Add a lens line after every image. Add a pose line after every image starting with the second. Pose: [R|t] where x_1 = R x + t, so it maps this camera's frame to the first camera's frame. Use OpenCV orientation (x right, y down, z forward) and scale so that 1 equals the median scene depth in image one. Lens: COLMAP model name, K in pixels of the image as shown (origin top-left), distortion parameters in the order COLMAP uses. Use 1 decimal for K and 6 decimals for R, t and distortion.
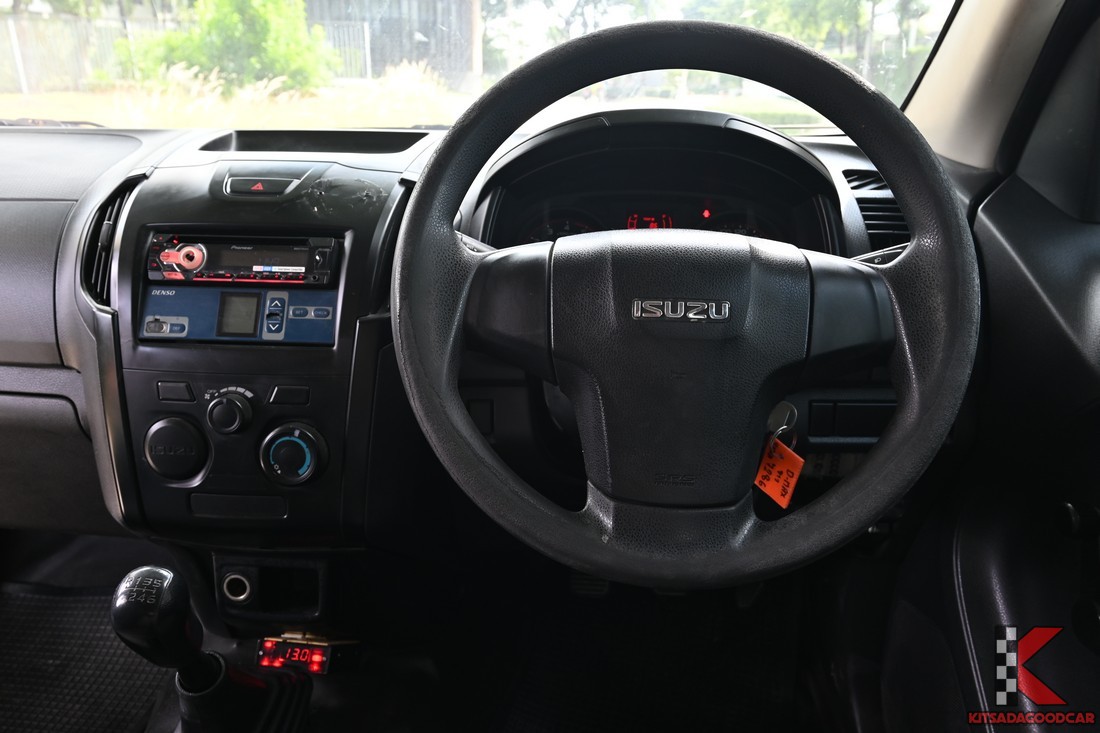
lens RADIAL K [[757.0, 0, 550.0], [0, 757.0, 366.5], [0, 0, 1]] dist [0.002509, 0.004564]
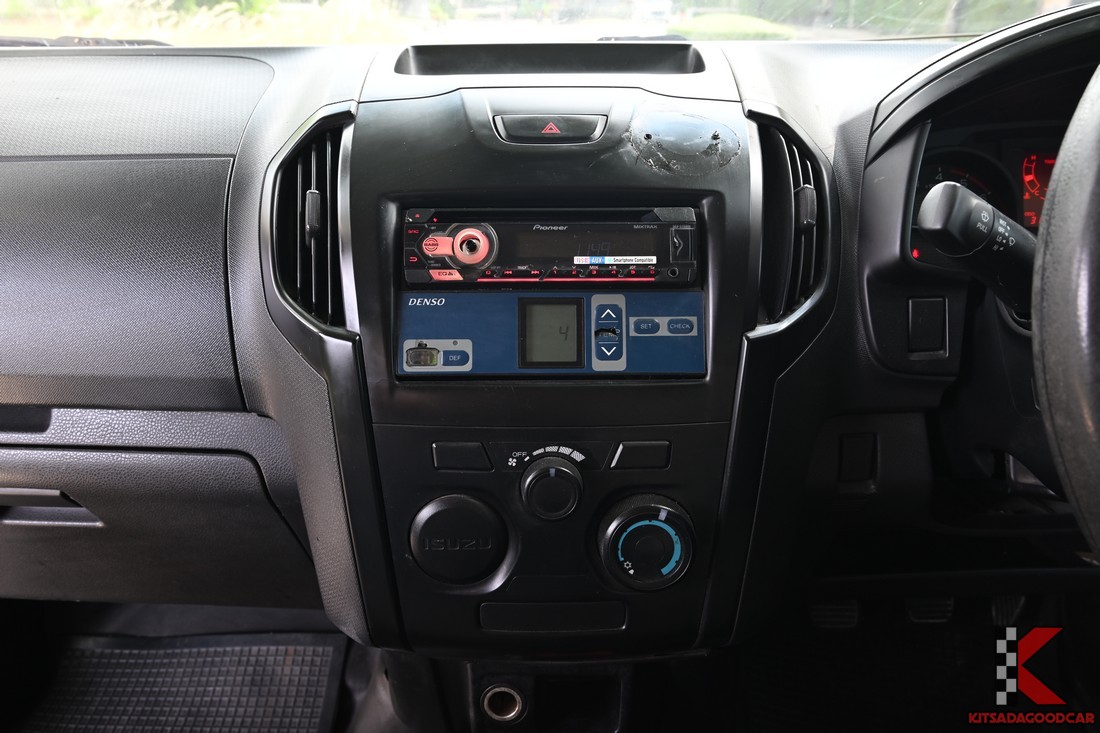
lens RADIAL K [[757.0, 0, 550.0], [0, 757.0, 366.5], [0, 0, 1]] dist [0.002509, 0.004564]
pose [[0.997841, -0.039039, 0.052820, -0.446535], [0.034277, 0.995509, 0.088239, -0.096941], [-0.056028, -0.086238, 0.994698, 0.357446]]
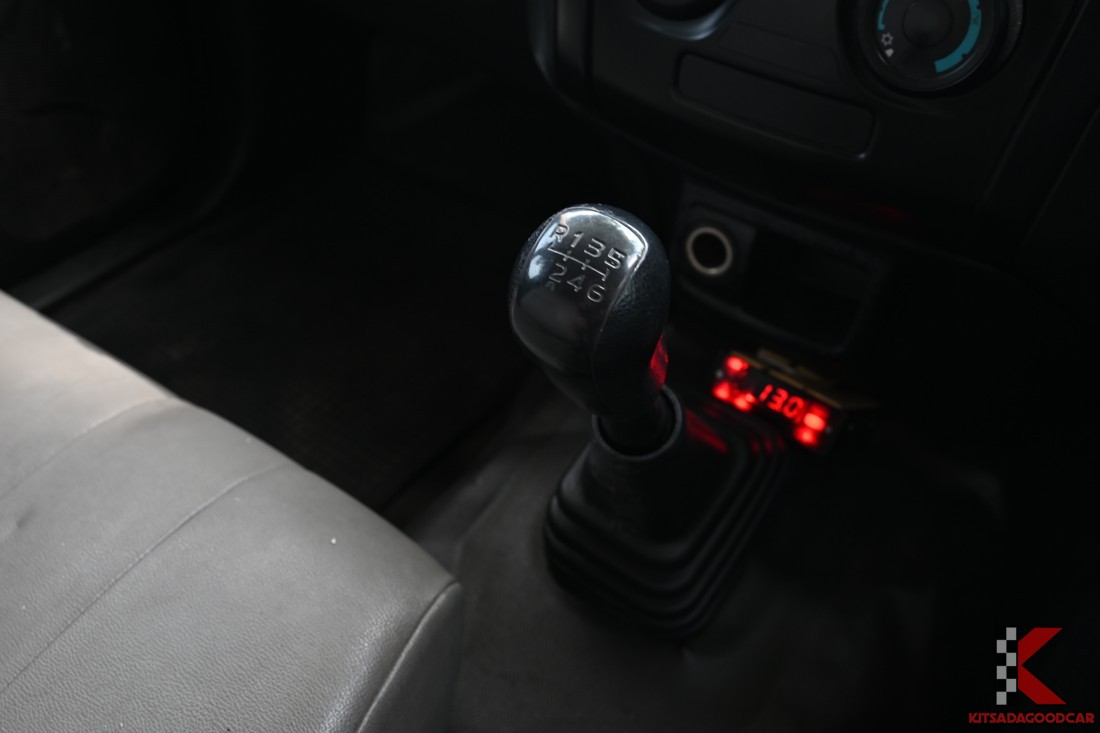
lens RADIAL K [[1029.0, 0, 550.0], [0, 1029.0, 366.5], [0, 0, 1]] dist [0.002132, 0.002234]
pose [[0.853286, 0.358841, -0.378333, -0.234172], [-0.172546, 0.878983, 0.444540, 0.068999], [0.492067, -0.314041, 0.811941, 0.377928]]
